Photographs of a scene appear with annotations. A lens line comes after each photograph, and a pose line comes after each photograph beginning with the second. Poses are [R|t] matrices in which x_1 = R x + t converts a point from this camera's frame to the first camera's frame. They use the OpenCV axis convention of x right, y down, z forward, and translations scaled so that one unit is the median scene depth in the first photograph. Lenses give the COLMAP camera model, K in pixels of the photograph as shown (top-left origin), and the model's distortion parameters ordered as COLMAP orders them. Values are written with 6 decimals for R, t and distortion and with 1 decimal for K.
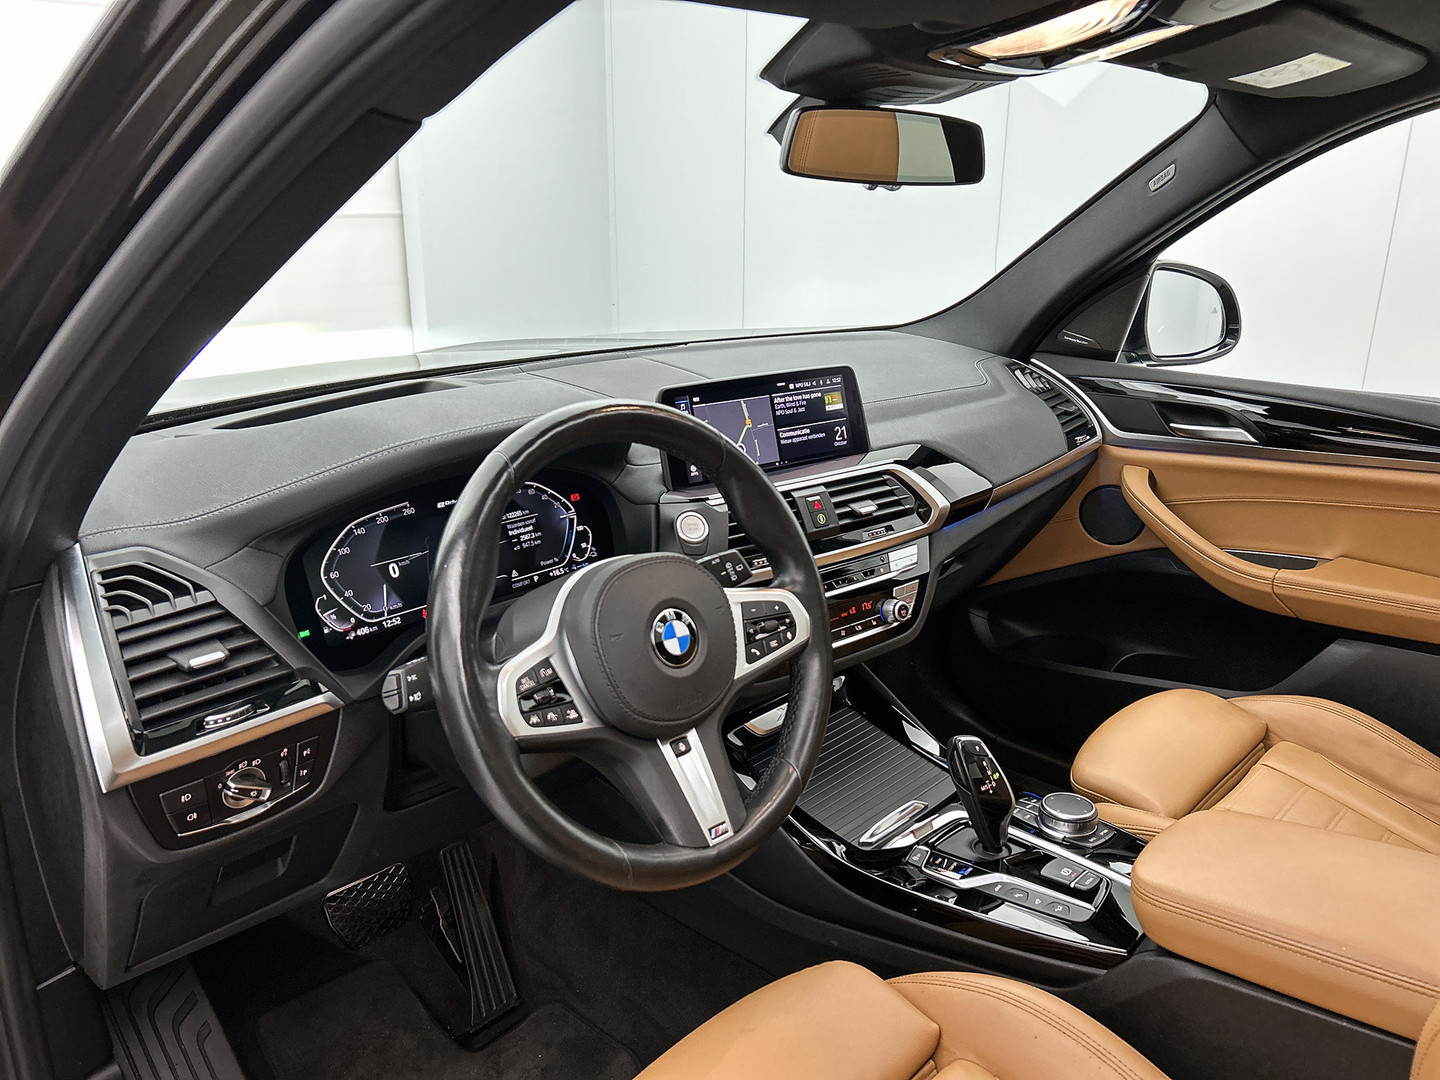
lens RADIAL K [[1122.9, 0, 720.0], [0, 1122.9, 540.0], [0, 0, 1]] dist [0.028541, 0.001294]
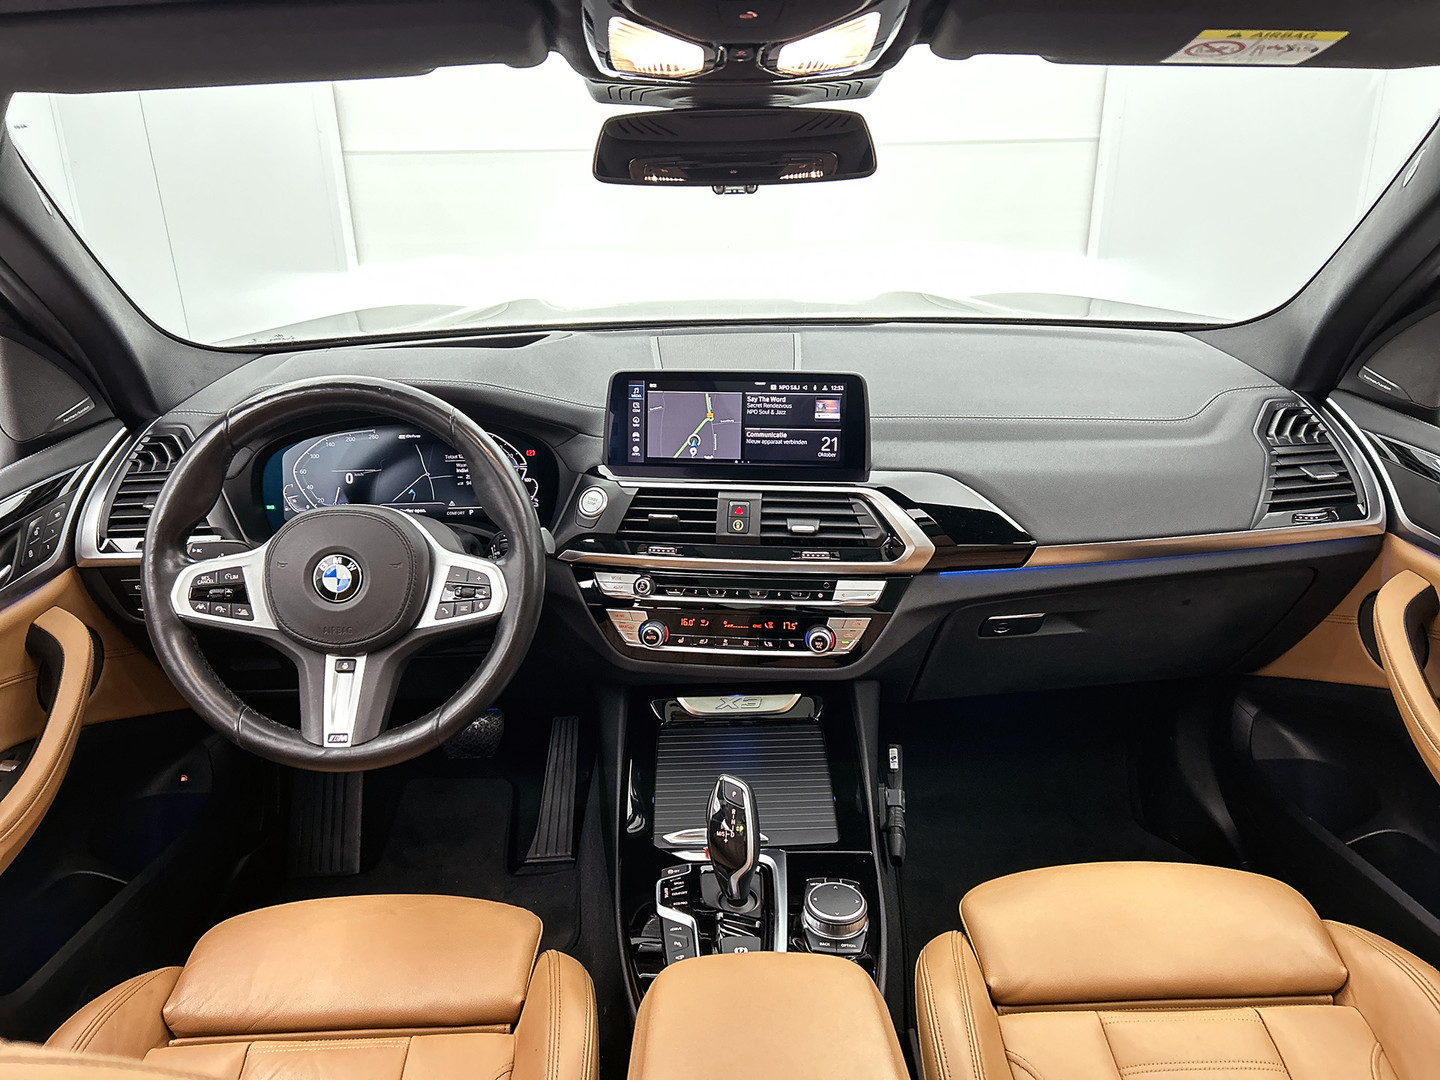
lens RADIAL K [[1122.9, 0, 720.0], [0, 1122.9, 540.0], [0, 0, 1]] dist [0.028541, 0.001294]
pose [[0.704906, 0.251472, -0.663227, 0.712751], [-0.194871, 0.967722, 0.159808, -0.155546], [0.682007, 0.016594, 0.731158, 0.257603]]
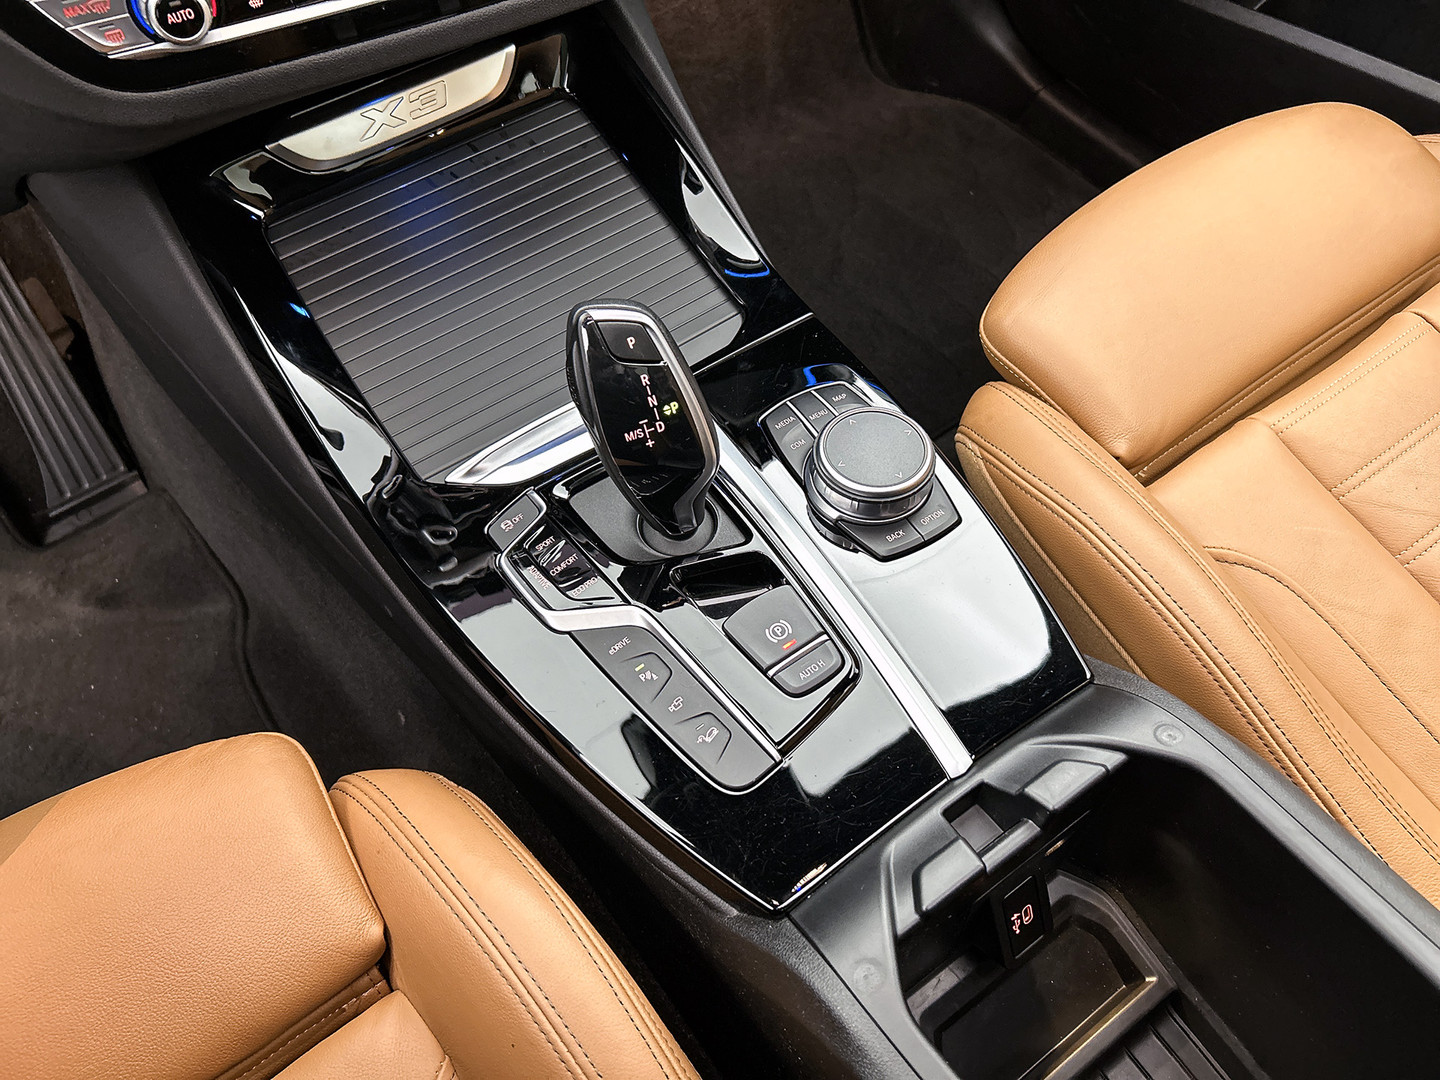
lens RADIAL K [[1122.9, 0, 720.0], [0, 1122.9, 540.0], [0, 0, 1]] dist [0.028541, 0.001294]
pose [[0.982843, 0.150258, -0.106964, 0.280125], [-0.046754, 0.763959, 0.643568, -0.020658], [0.178417, -0.627526, 0.757878, 0.582063]]
